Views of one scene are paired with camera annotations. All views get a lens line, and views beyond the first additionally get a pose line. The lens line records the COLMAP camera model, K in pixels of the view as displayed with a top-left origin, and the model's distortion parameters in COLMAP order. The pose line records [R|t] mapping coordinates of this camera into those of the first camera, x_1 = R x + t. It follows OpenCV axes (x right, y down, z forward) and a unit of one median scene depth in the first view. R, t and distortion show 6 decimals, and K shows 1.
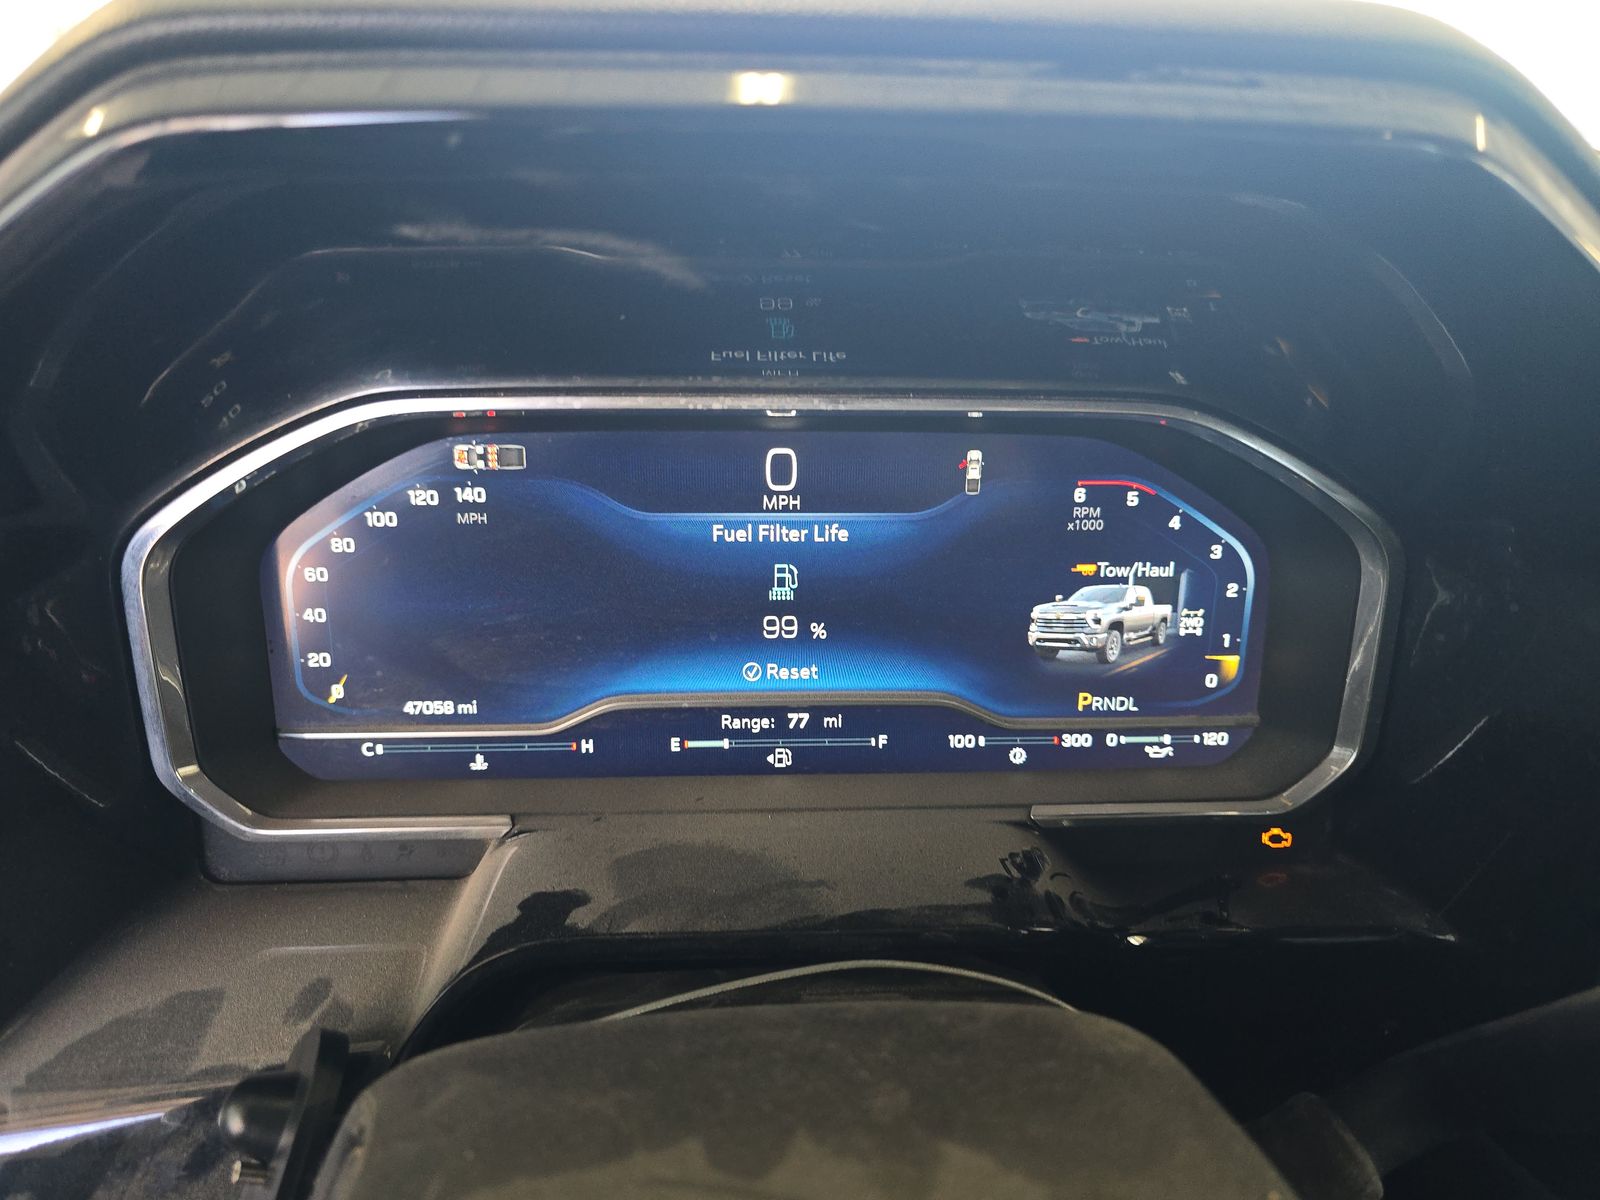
lens RADIAL K [[1097.6, 0, 813.6], [0, 1097.6, 589.2], [0, 0, 1]] dist [0.067701, -0.057965]
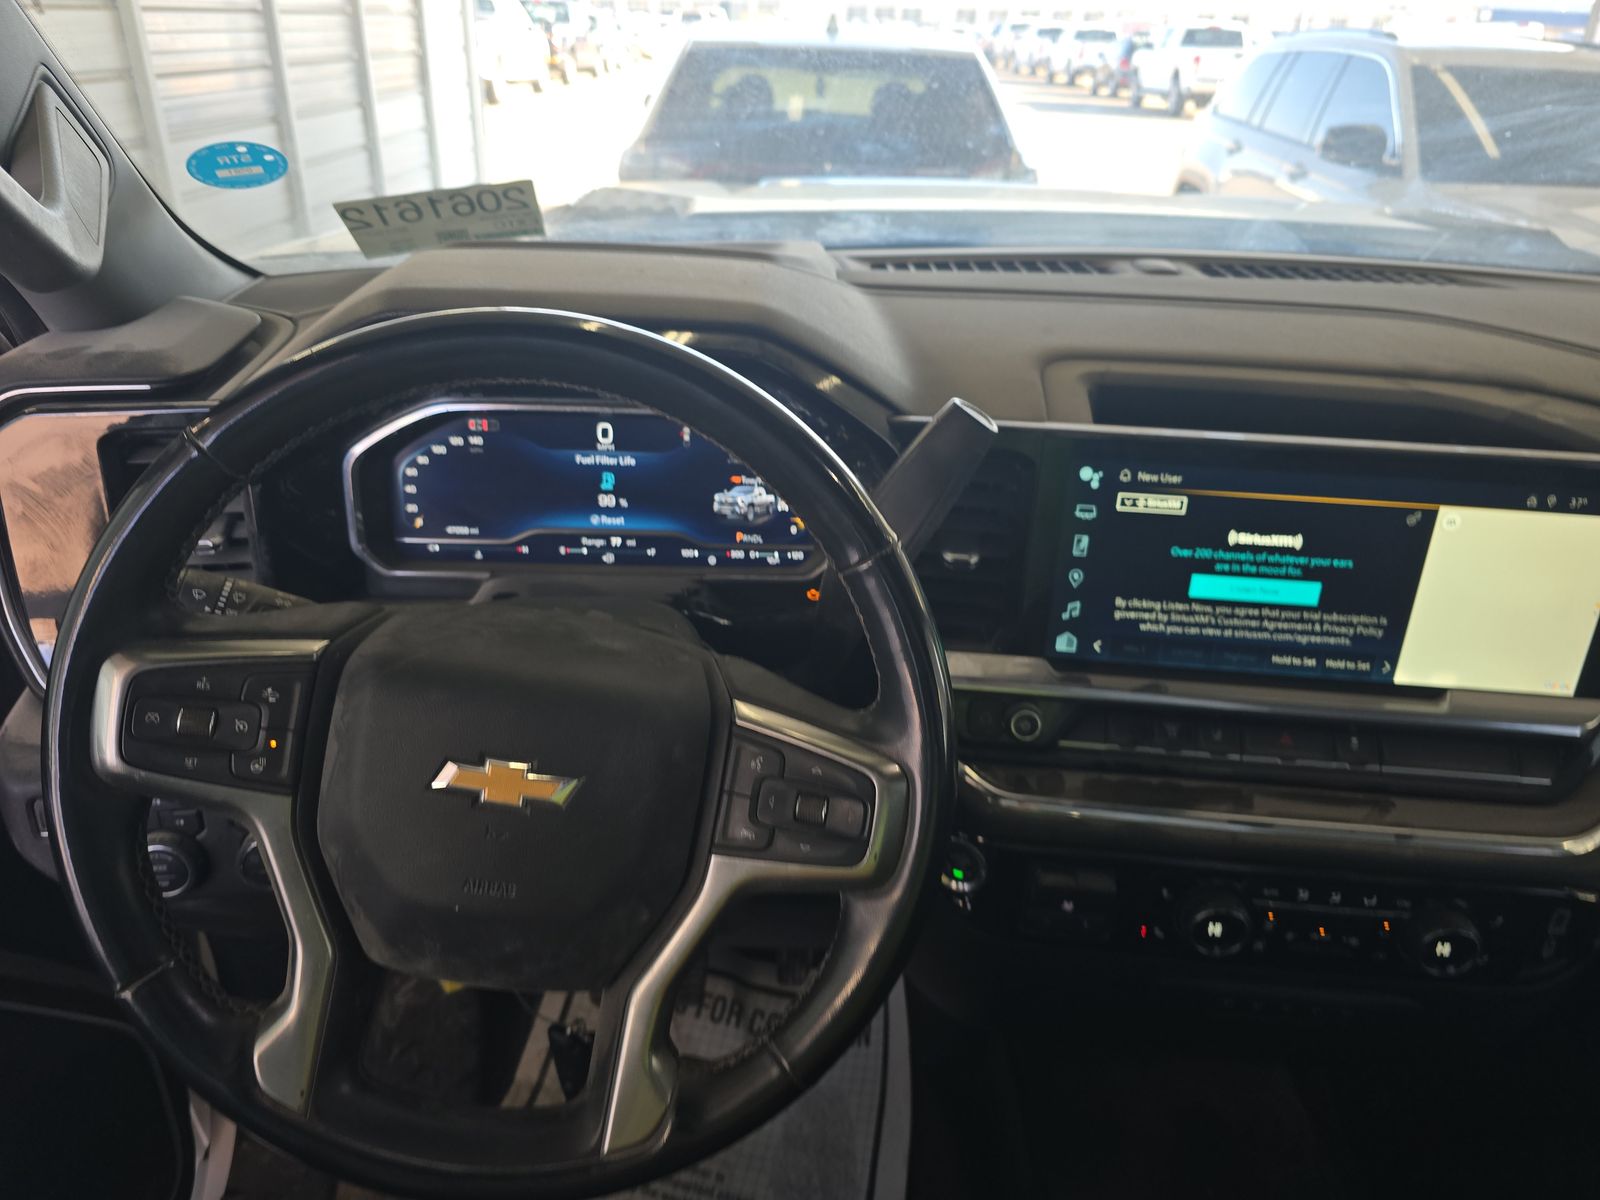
lens RADIAL K [[1097.6, 0, 791.1], [0, 1097.6, 594.5], [0, 0, 1]] dist [0.067701, -0.057965]
pose [[0.999401, 0.026510, -0.022262, 0.422706], [-0.025415, 0.998519, 0.048103, 0.112446], [0.023504, -0.047509, 0.998594, -1.353744]]
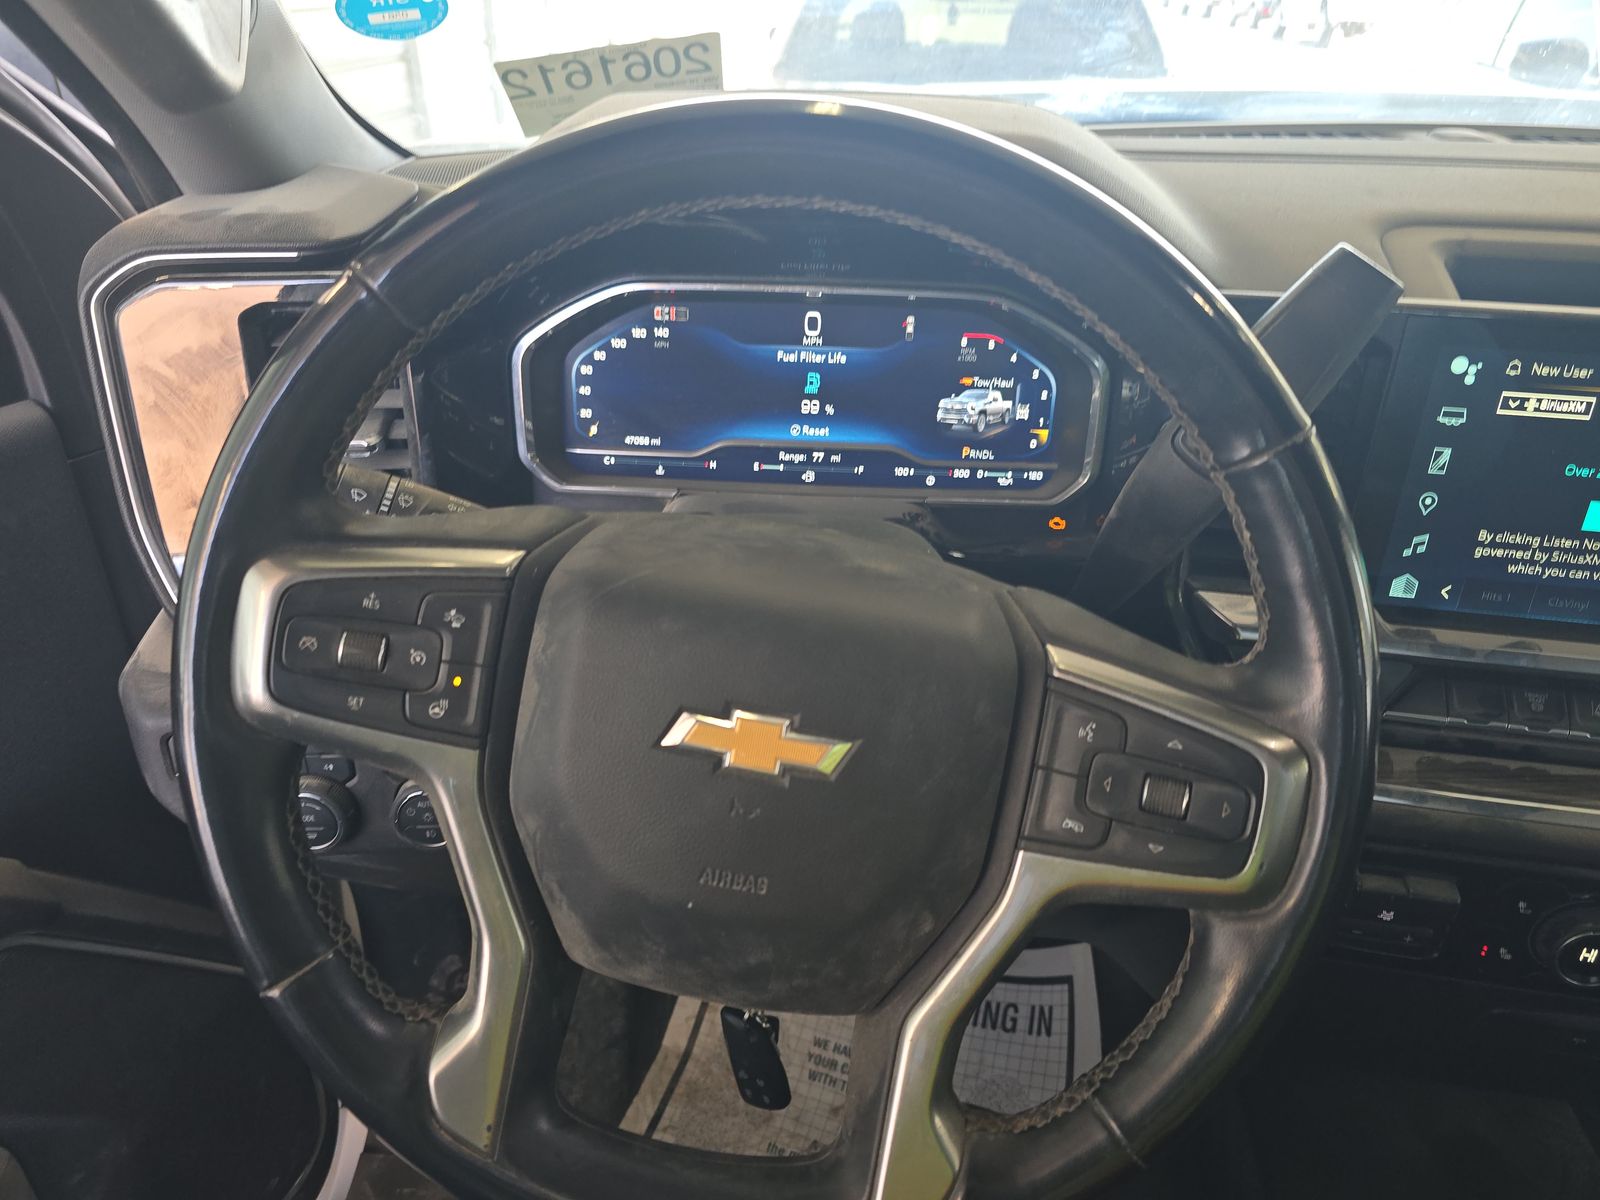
lens RADIAL K [[1097.6, 0, 805.5], [0, 1097.6, 590.8], [0, 0, 1]] dist [0.067701, -0.057965]
pose [[0.993283, 0.052166, -0.103286, 0.183291], [-0.042767, 0.994913, 0.091204, 0.185053], [0.107519, -0.086174, 0.990461, -0.993964]]
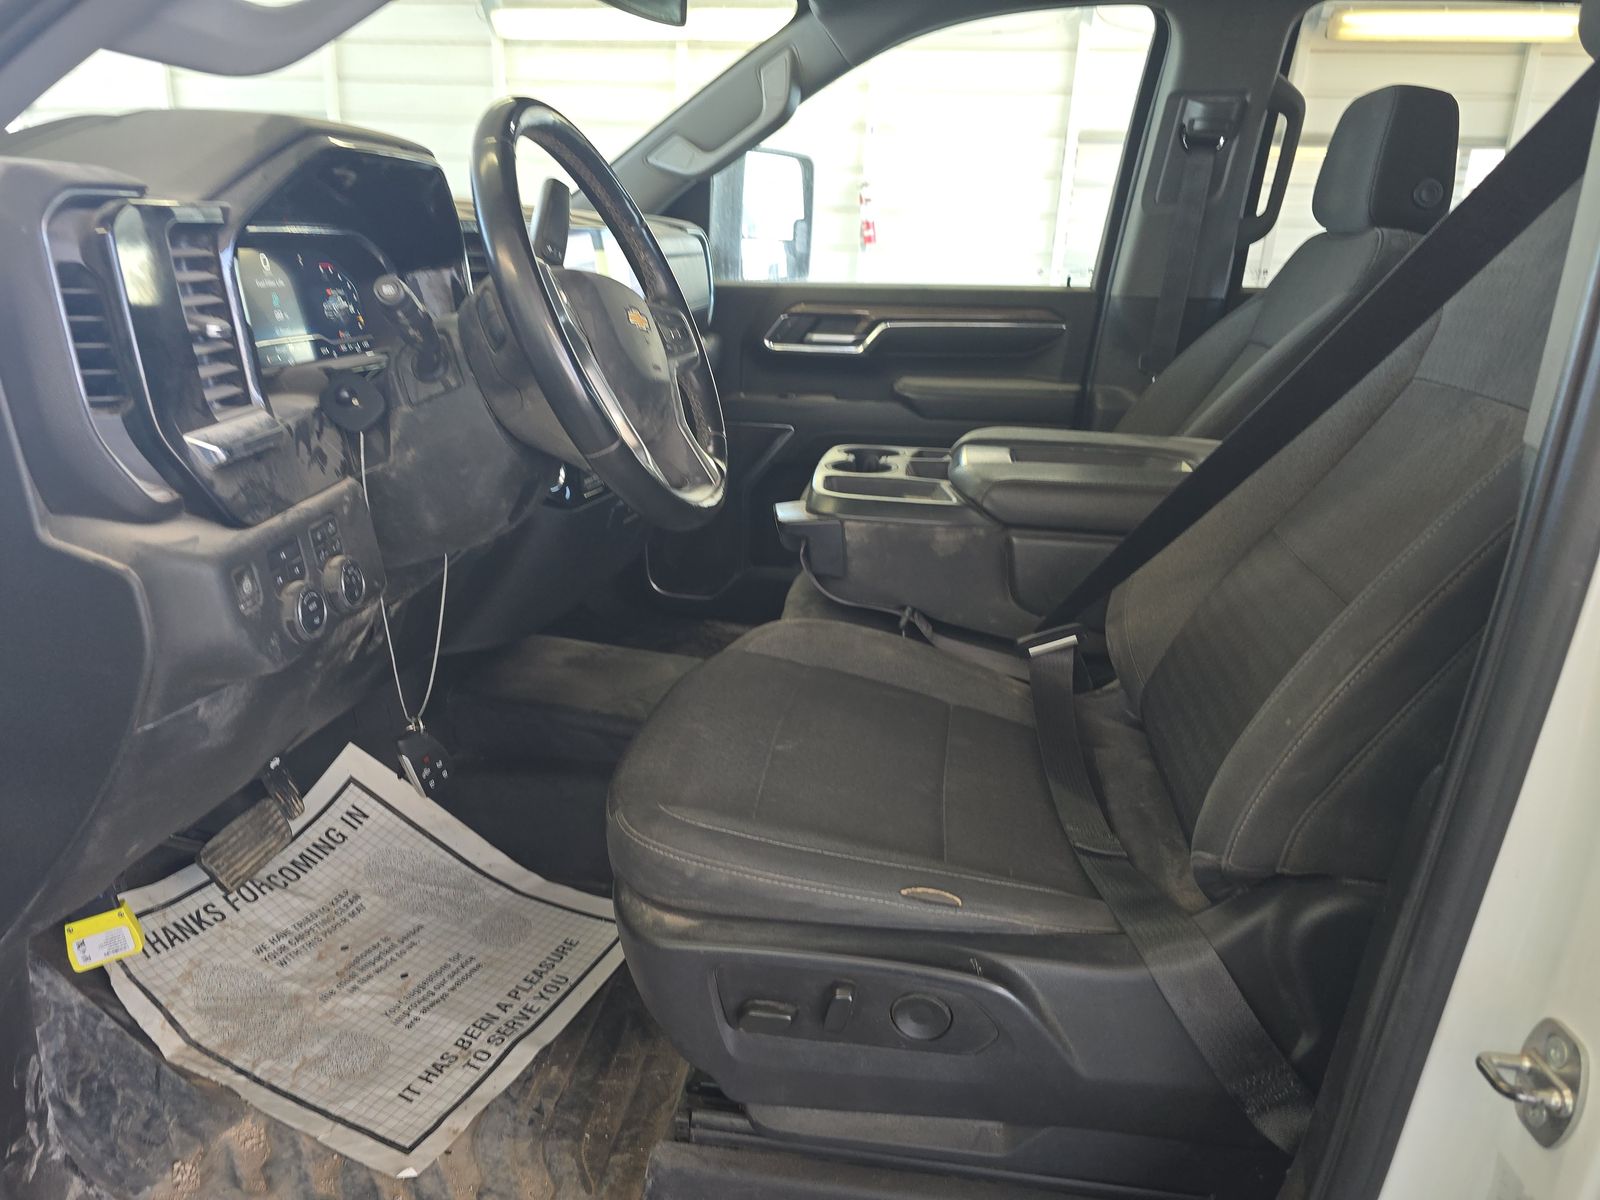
lens RADIAL K [[1097.6, 0, 792.7], [0, 1097.6, 586.4], [0, 0, 1]] dist [0.067701, -0.057965]
pose [[0.198303, -0.300754, 0.932858, -2.903878], [0.386192, 0.898740, 0.207659, 0.630052], [-0.900850, 0.319083, 0.294371, -0.984634]]
